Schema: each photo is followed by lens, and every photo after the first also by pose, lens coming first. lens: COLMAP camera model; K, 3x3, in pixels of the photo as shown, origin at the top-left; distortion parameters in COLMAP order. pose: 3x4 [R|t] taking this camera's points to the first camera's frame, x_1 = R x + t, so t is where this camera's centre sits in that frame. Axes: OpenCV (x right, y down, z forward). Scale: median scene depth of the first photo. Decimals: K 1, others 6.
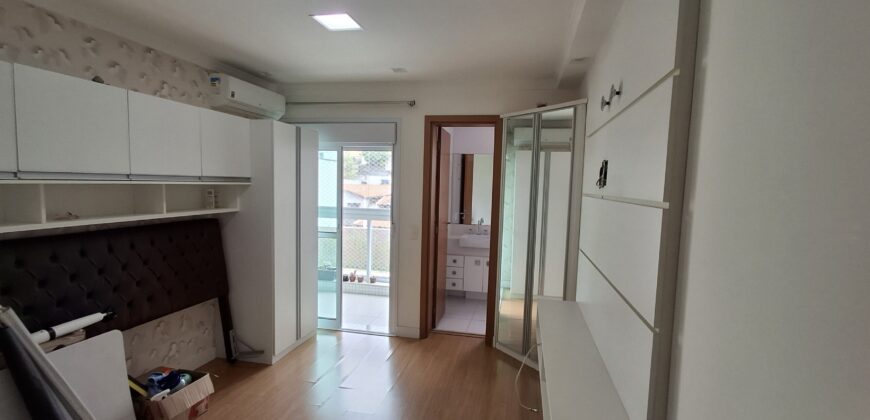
lens RADIAL K [[388.5, 0, 439.1], [0, 388.5, 218.3], [0, 0, 1]] dist [0.001719, 0.000275]
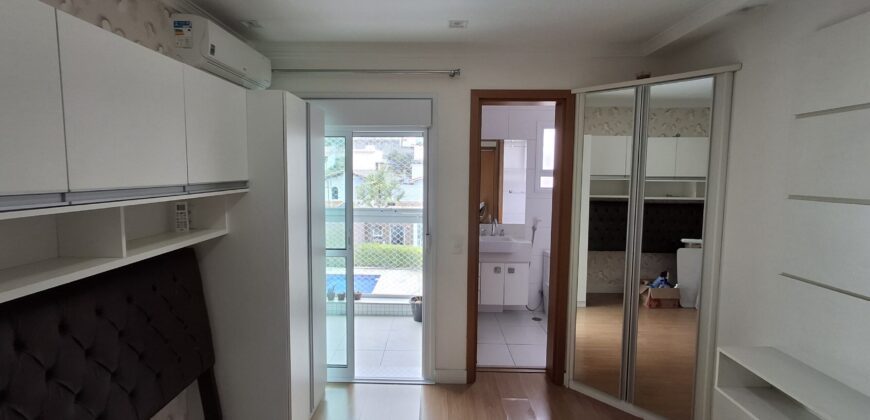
lens RADIAL K [[397.9, 0, 427.4], [0, 397.9, 202.8], [0, 0, 1]] dist [0.012441, 0.000377]
pose [[0.984491, -0.036634, 0.171568, -0.272243], [0.037083, 0.999312, 0.000588, -0.051176], [-0.171471, 0.005783, 0.985172, 0.266995]]
